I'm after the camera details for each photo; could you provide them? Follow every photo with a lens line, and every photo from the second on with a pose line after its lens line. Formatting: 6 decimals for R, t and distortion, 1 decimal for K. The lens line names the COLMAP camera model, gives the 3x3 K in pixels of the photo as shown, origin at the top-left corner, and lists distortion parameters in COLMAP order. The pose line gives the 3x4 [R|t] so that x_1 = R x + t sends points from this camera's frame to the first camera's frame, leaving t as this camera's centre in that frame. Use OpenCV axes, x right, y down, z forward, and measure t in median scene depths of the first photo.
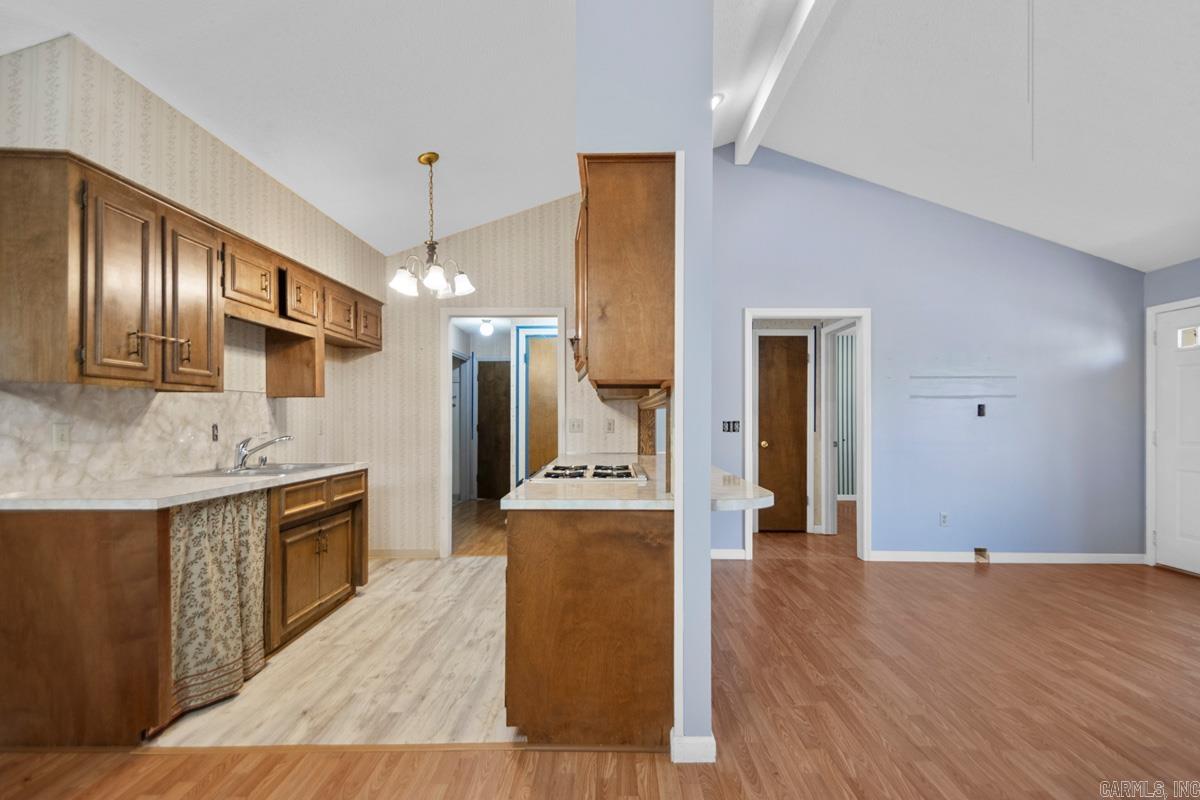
lens RADIAL K [[567.2, 0, 596.4], [0, 567.2, 416.3], [0, 0, 1]] dist [0.033052, -0.014574]
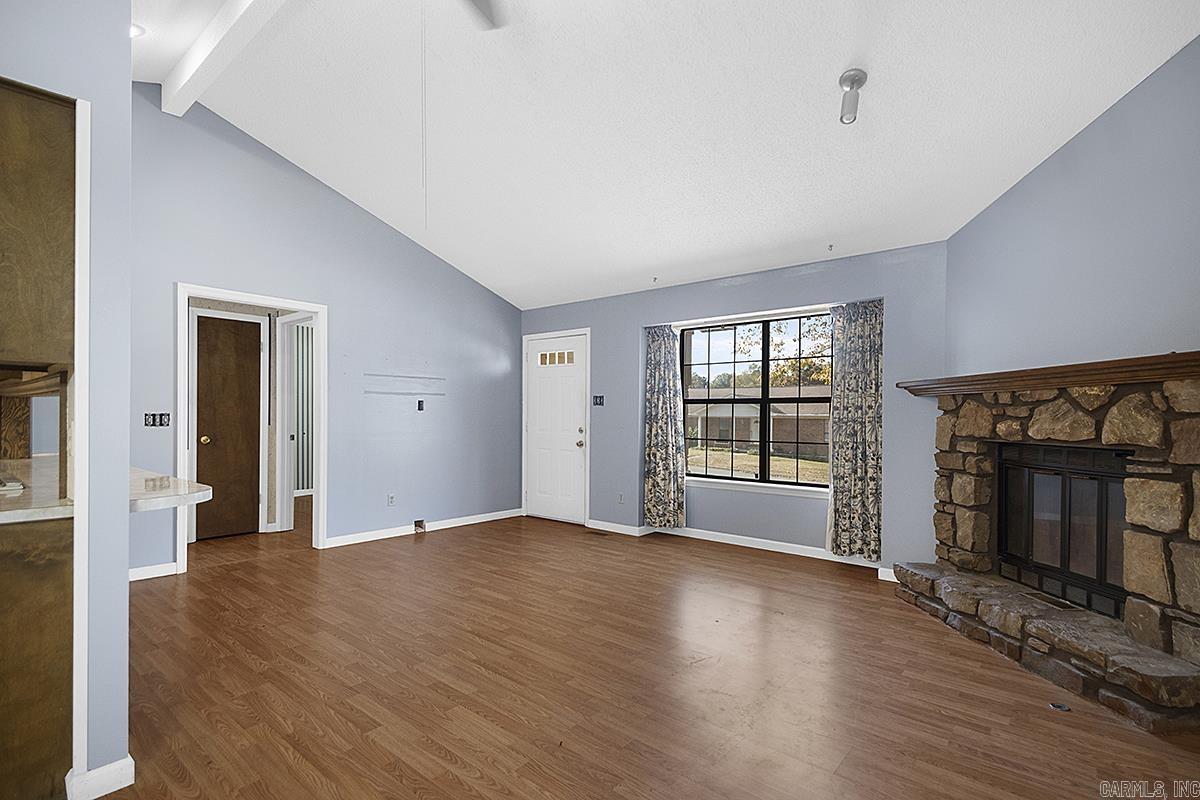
lens RADIAL K [[567.2, 0, 613.8], [0, 567.2, 415.4], [0, 0, 1]] dist [0.033052, -0.014574]
pose [[0.618912, 0.001453, 0.785459, -0.028297], [-0.009635, 0.999937, 0.005743, -0.000464], [-0.785401, -0.011122, 0.618887, -0.113261]]
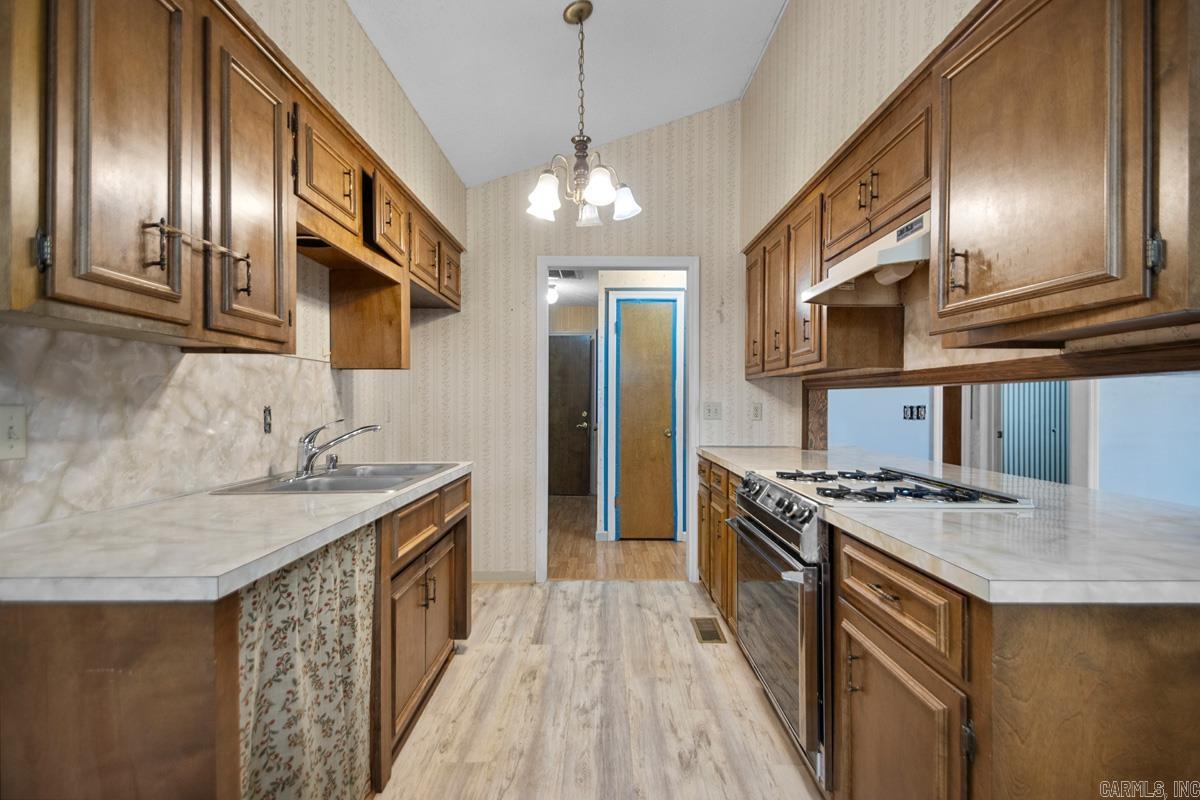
lens RADIAL K [[567.2, 0, 599.6], [0, 567.2, 403.7], [0, 0, 1]] dist [0.033052, -0.014574]
pose [[0.999898, 0.004245, 0.013655, -0.326117], [-0.004319, 0.999976, 0.005432, 0.005443], [-0.013631, -0.005490, 0.999892, 0.381199]]
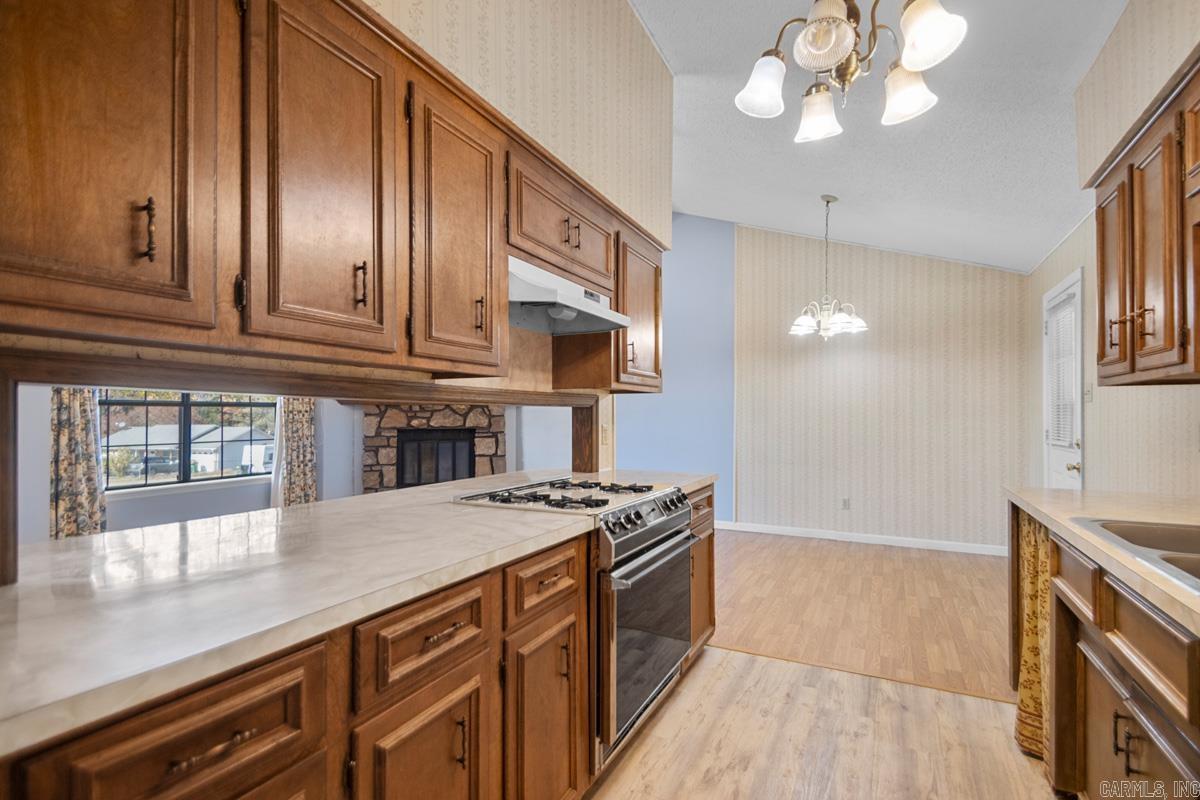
lens RADIAL K [[567.2, 0, 608.0], [0, 567.2, 409.3], [0, 0, 1]] dist [0.033052, -0.014574]
pose [[-0.907368, 0.003964, 0.420319, -0.359978], [-0.002353, 0.999892, -0.014510, 0.001332], [-0.420331, -0.014155, -0.907260, 1.681924]]
